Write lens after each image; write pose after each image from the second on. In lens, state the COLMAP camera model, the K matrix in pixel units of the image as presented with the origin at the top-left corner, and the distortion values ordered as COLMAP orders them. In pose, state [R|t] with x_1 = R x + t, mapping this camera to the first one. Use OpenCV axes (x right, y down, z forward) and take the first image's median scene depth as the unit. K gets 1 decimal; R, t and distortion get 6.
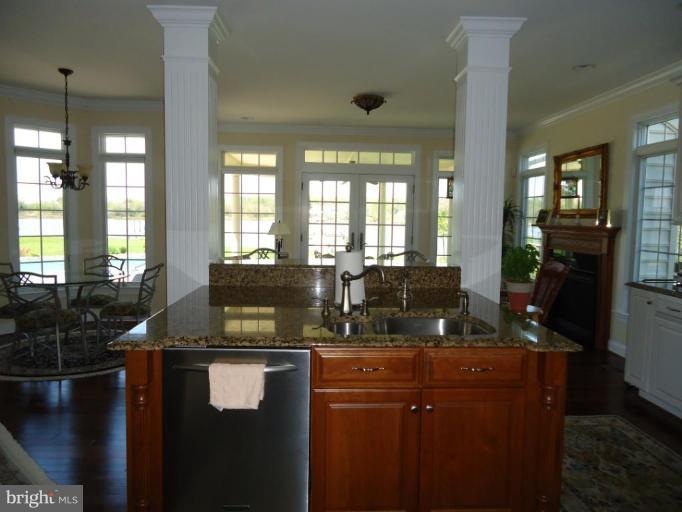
lens RADIAL K [[492.5, 0, 341.0], [0, 492.5, 256.0], [0, 0, 1]] dist [-0.008968, 0.000317]
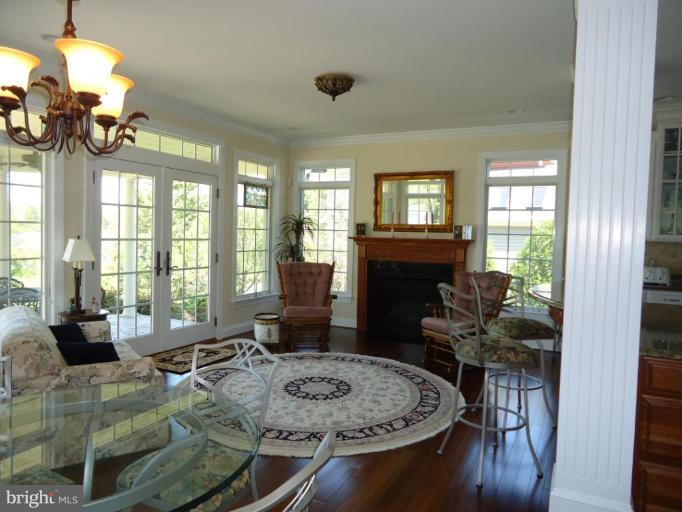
lens RADIAL K [[492.5, 0, 341.0], [0, 492.5, 256.0], [0, 0, 1]] dist [-0.008968, 0.000317]
pose [[0.494719, -0.047628, 0.867747, -0.447042], [0.054059, 0.998250, 0.023972, -0.044212], [-0.867370, 0.035050, 0.496428, 0.441528]]
